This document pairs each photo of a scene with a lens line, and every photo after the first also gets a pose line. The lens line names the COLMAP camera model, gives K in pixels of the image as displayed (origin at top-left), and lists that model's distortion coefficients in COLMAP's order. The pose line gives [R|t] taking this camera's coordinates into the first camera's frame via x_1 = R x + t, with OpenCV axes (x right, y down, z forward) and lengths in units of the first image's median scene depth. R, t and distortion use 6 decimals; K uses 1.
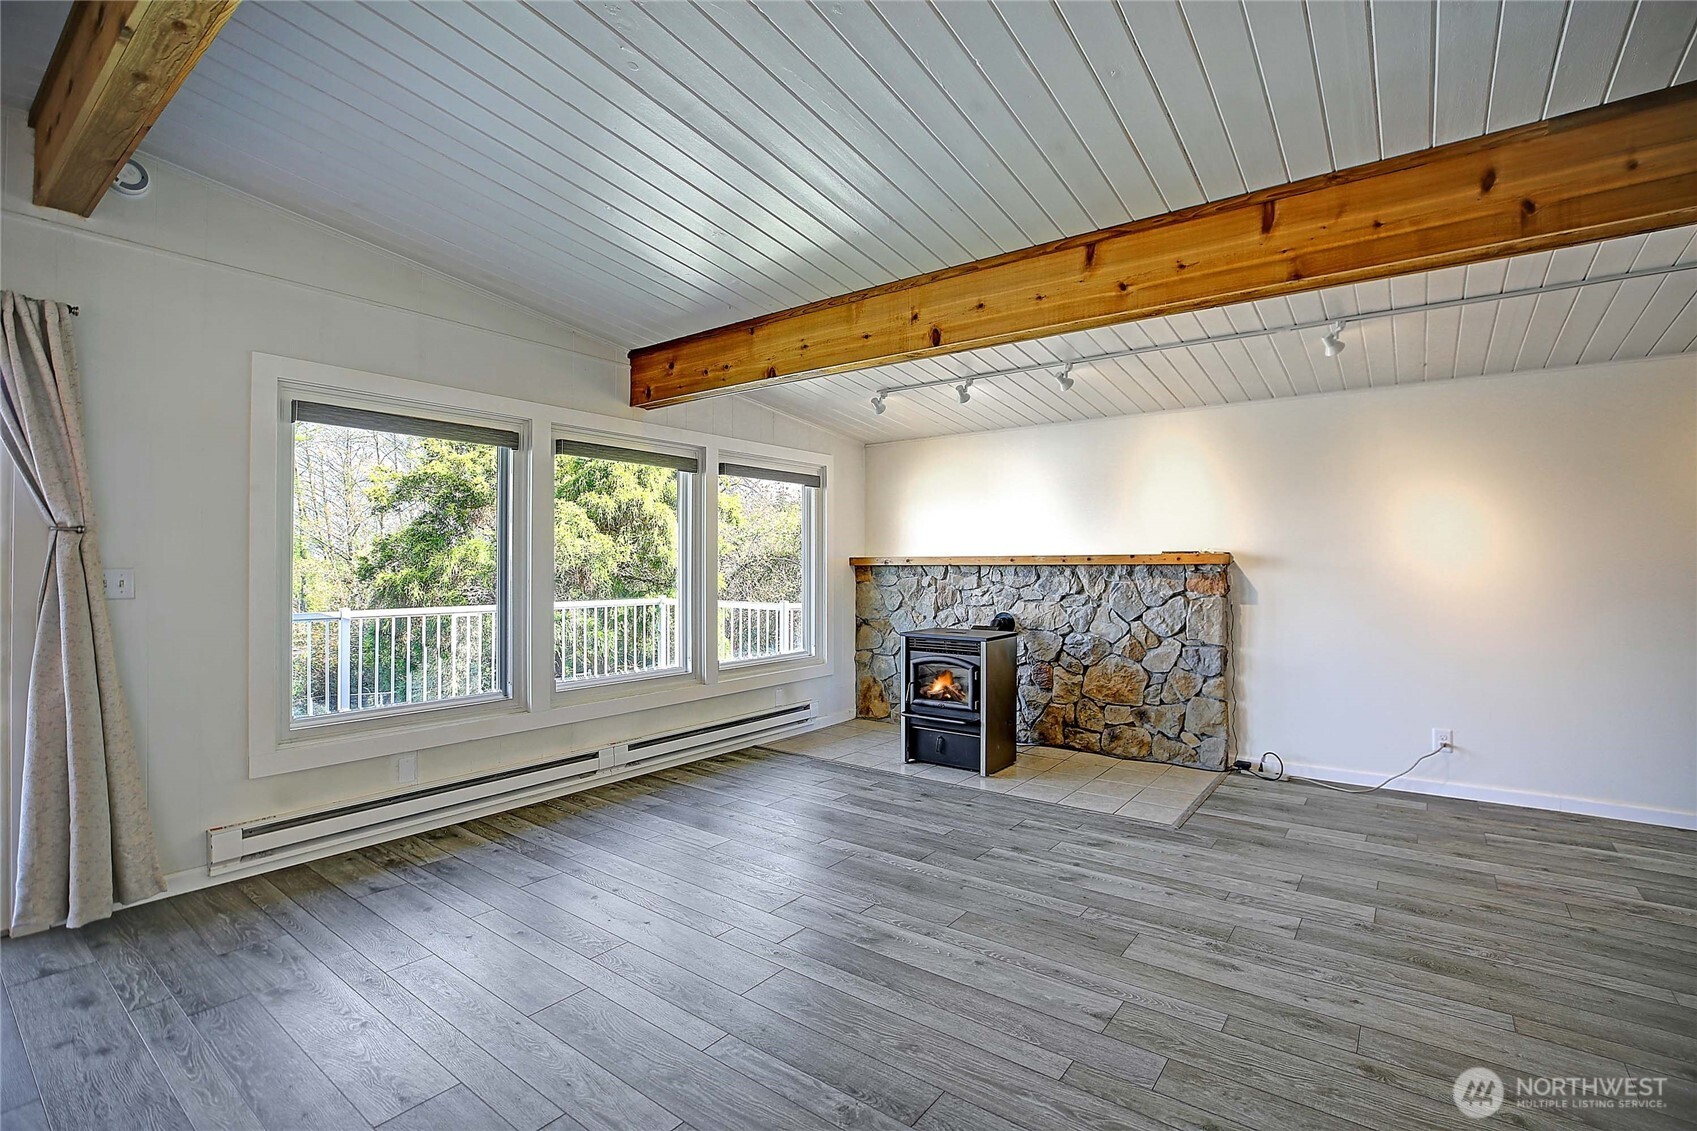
lens RADIAL K [[782.0, 0, 841.9], [0, 782.0, 571.8], [0, 0, 1]] dist [-0.025115, 0.005155]
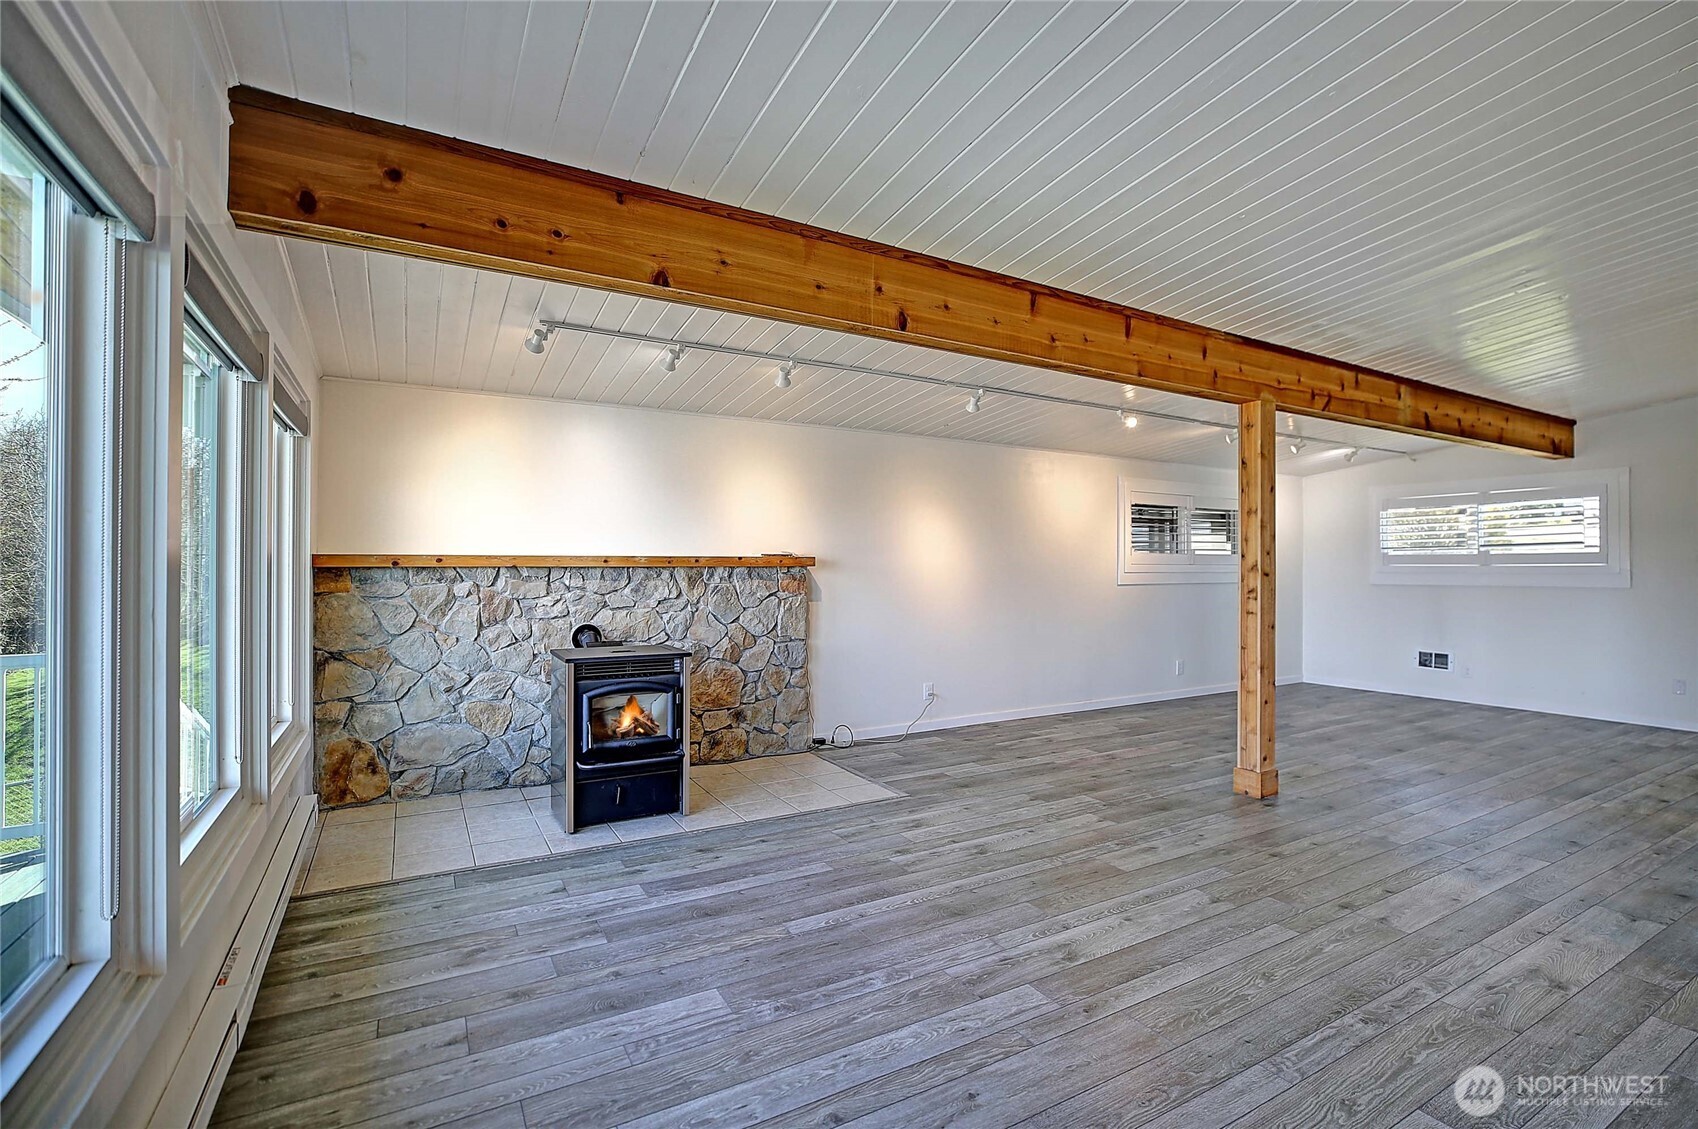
lens RADIAL K [[782.5, 0, 906.4], [0, 782.5, 572.3], [0, 0, 1]] dist [-0.025115, 0.005155]
pose [[0.364804, -0.004986, 0.931071, -0.562062], [0.005460, 0.999980, 0.003216, -0.004388], [-0.931068, 0.003911, 0.364824, 0.501875]]
